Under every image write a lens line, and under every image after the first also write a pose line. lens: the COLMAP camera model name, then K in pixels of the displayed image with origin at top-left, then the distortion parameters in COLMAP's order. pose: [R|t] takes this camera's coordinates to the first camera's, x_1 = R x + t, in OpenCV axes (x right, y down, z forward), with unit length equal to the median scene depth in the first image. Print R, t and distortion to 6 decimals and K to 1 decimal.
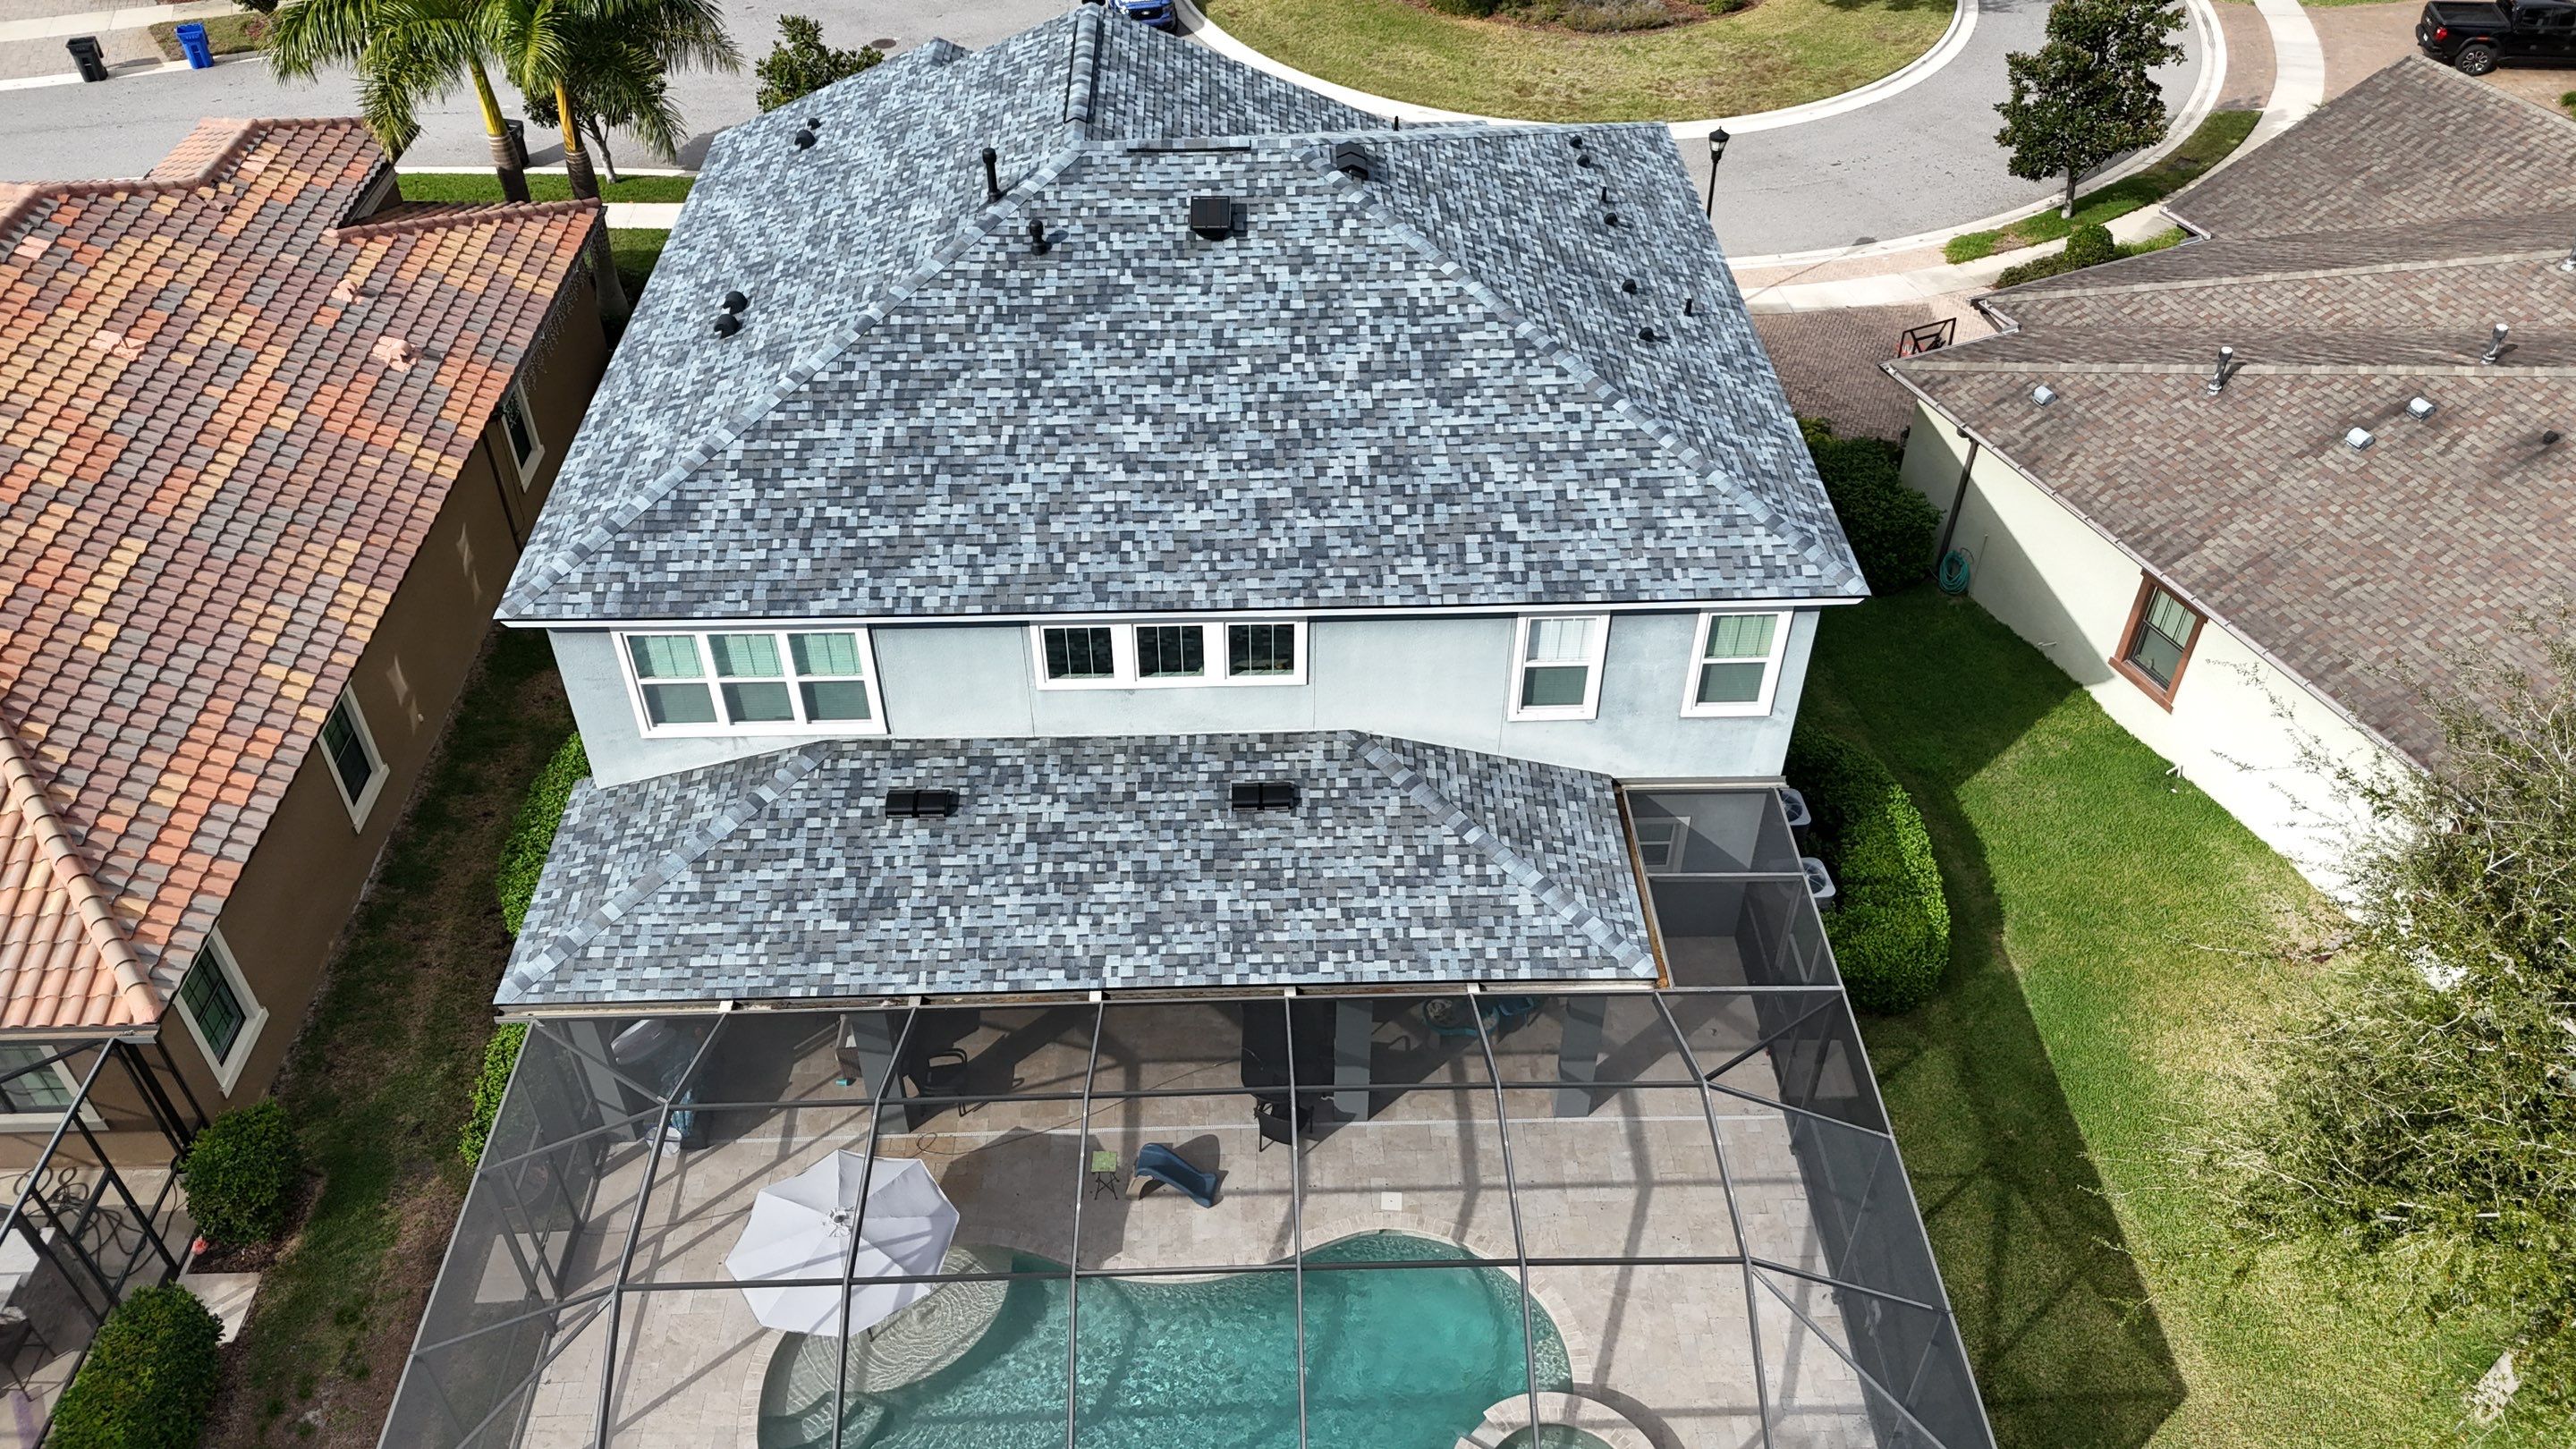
lens RADIAL K [[1877.0, 0, 1288.0], [0, 1877.0, 724.5], [0, 0, 1]] dist [0.158837, -0.247429]
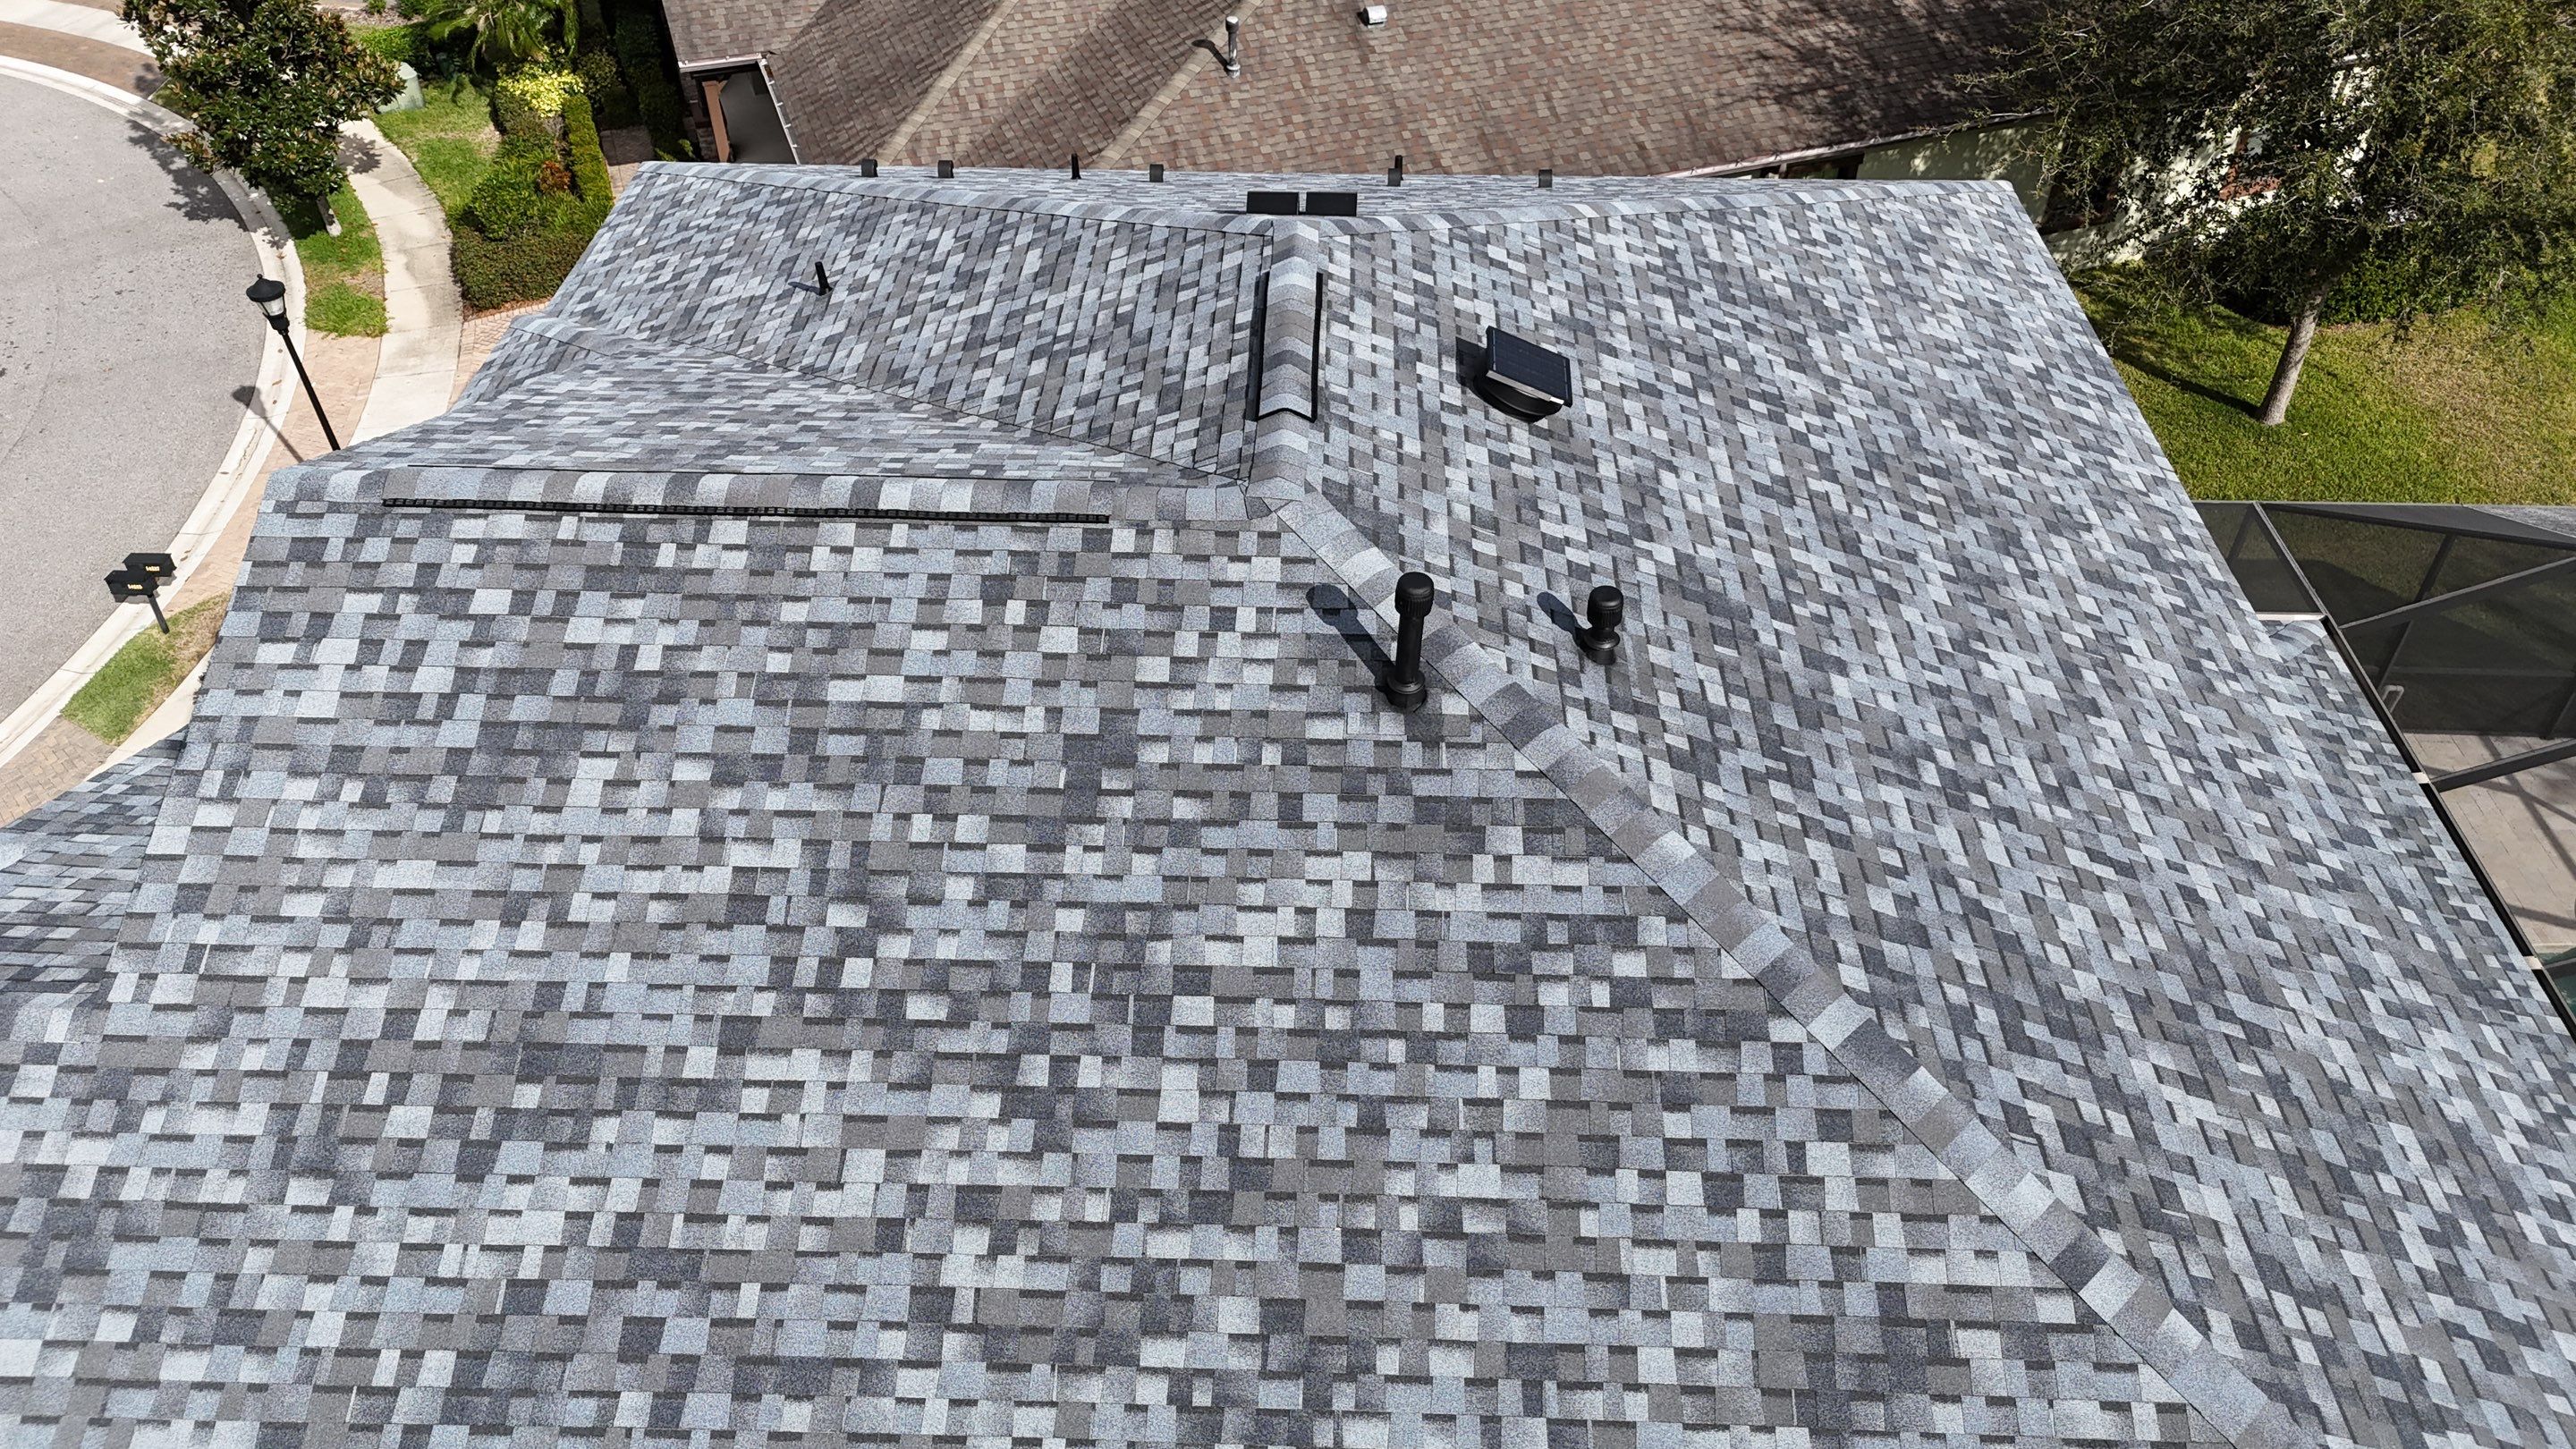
lens RADIAL K [[1890.0, 0, 1288.0], [0, 1890.0, 724.5], [0, 0, 1]] dist [0.084104, -0.081016]
pose [[0.068123, -0.655191, 0.752385, -0.461439], [0.656471, 0.597316, 0.460716, -0.485950], [-0.751269, 0.462534, 0.470805, 0.908505]]
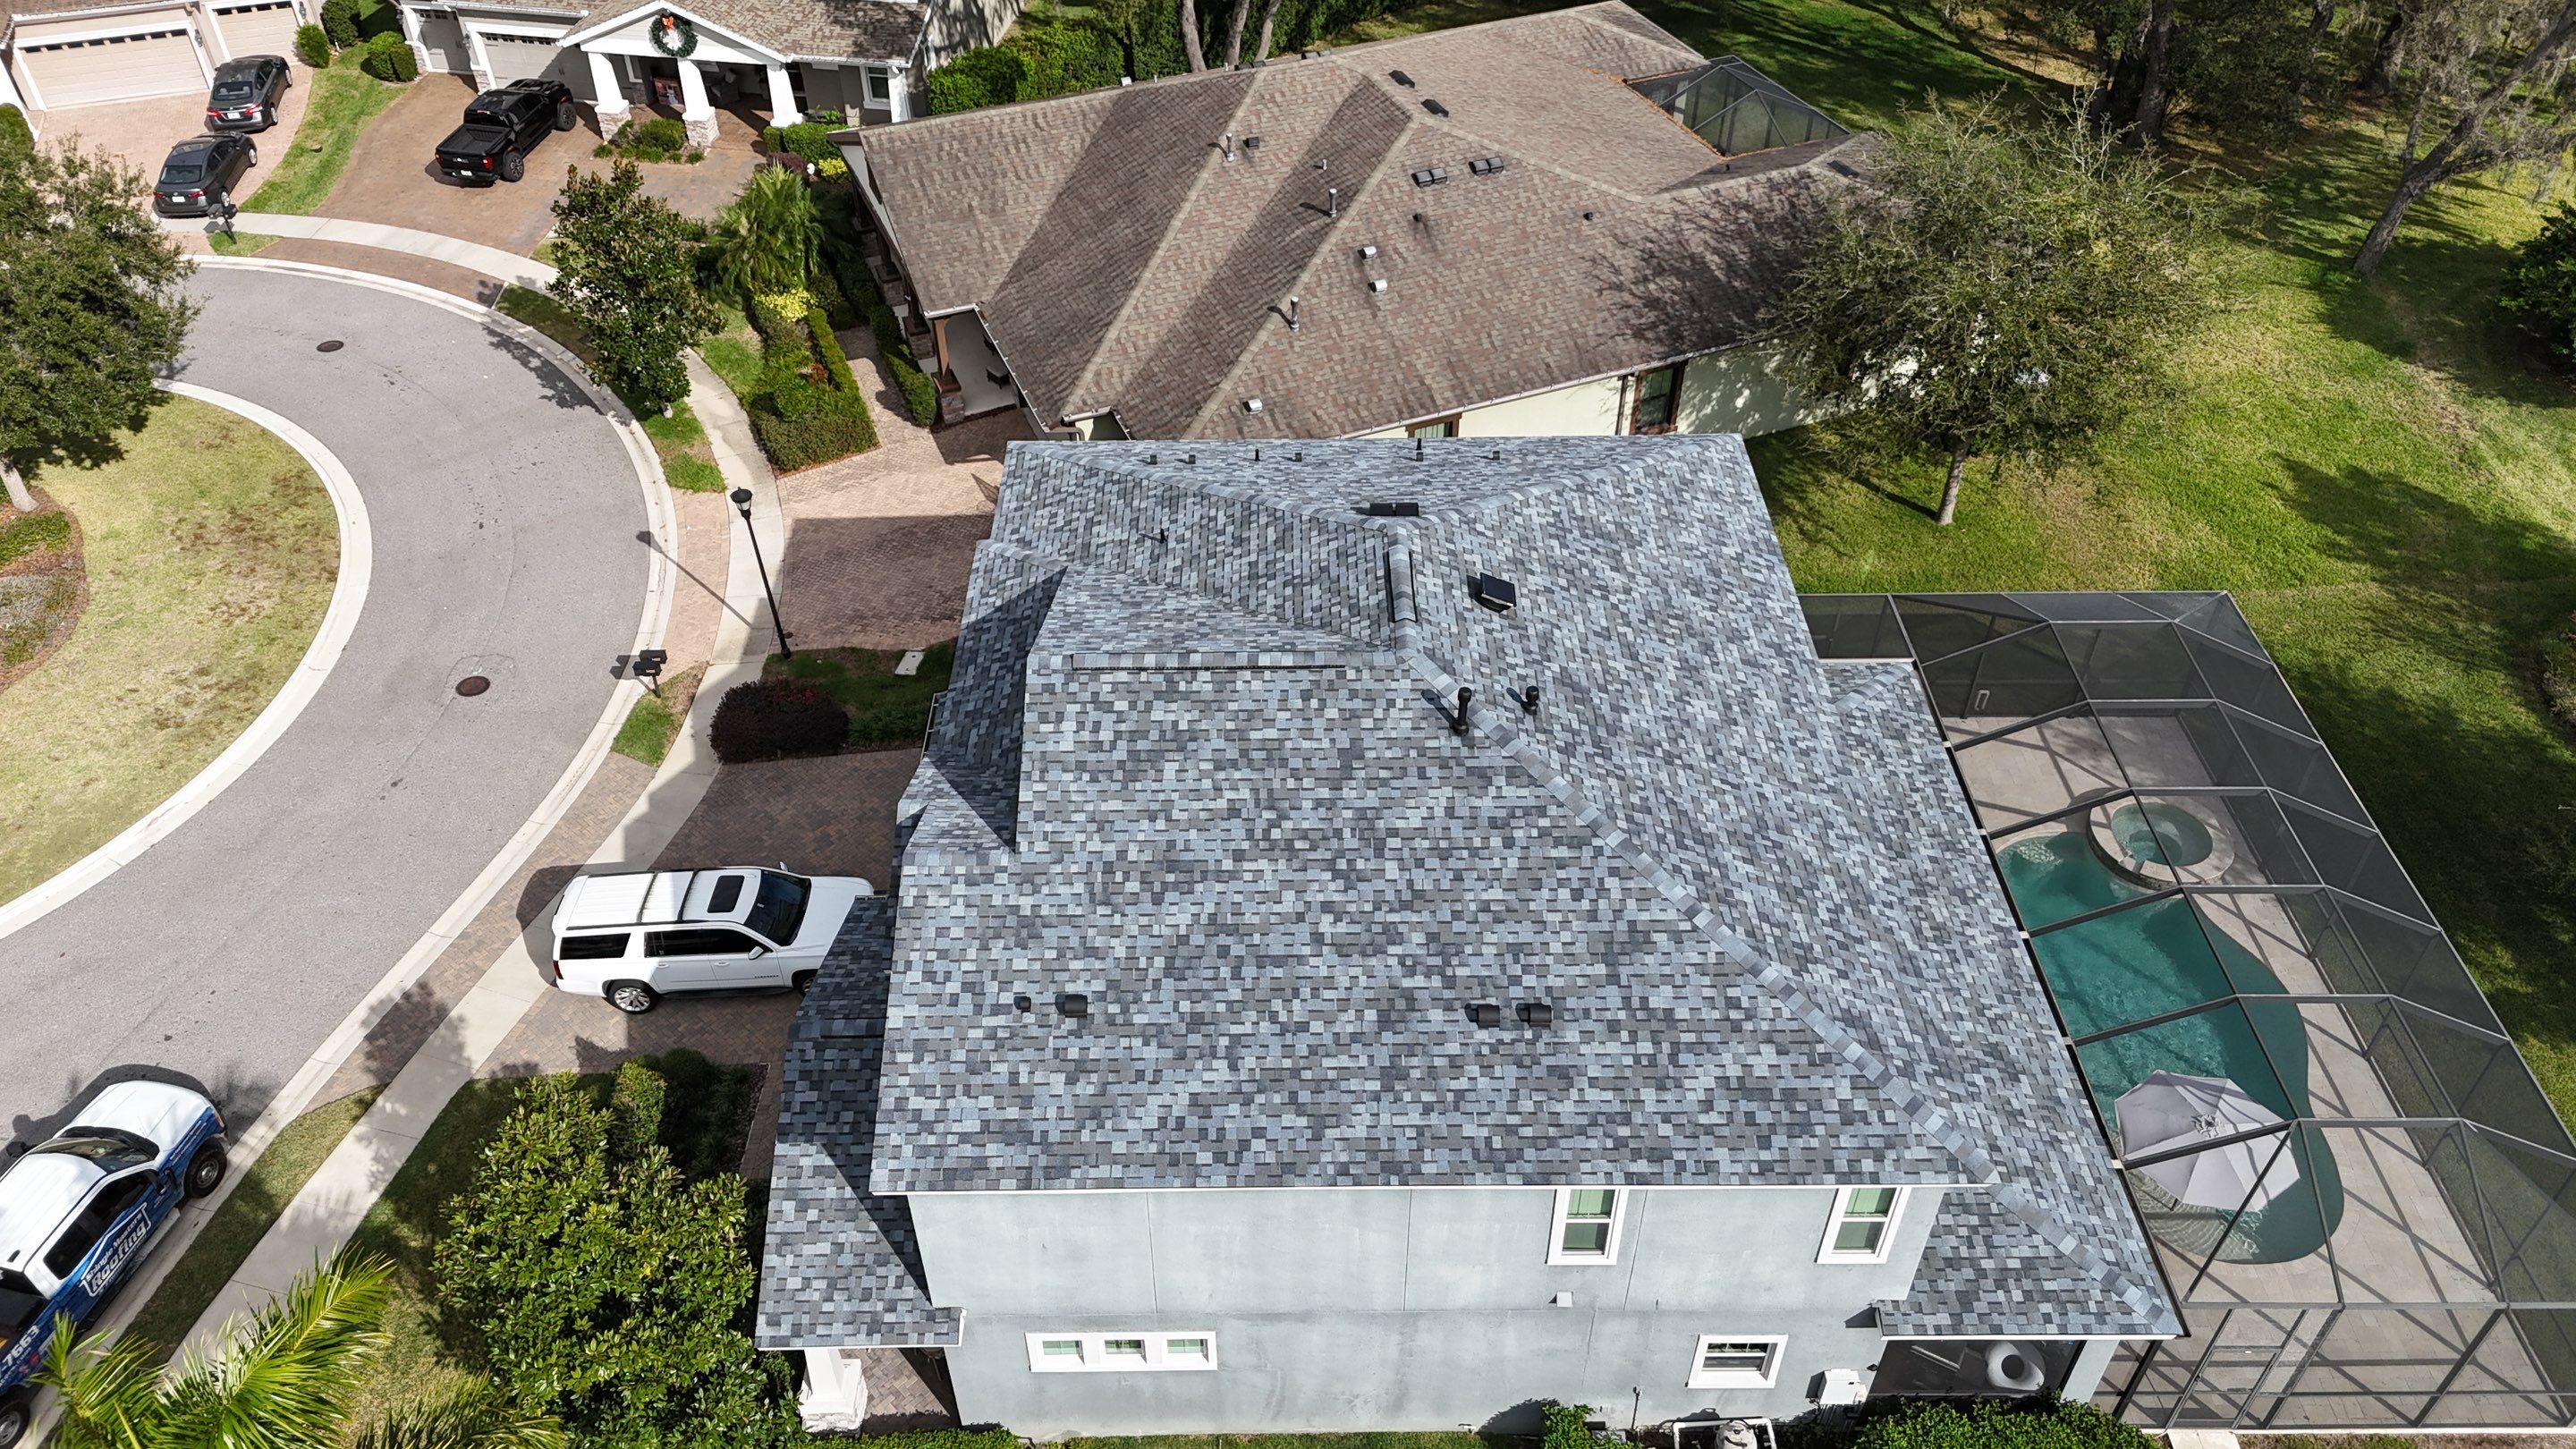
lens RADIAL K [[1877.0, 0, 1288.0], [0, 1877.0, 724.5], [0, 0, 1]] dist [0.158837, -0.247429]
pose [[0.023417, -0.660548, 0.750419, -0.957045], [0.660361, 0.573781, 0.484457, -0.872496], [-0.750583, 0.484203, 0.449636, 0.666578]]
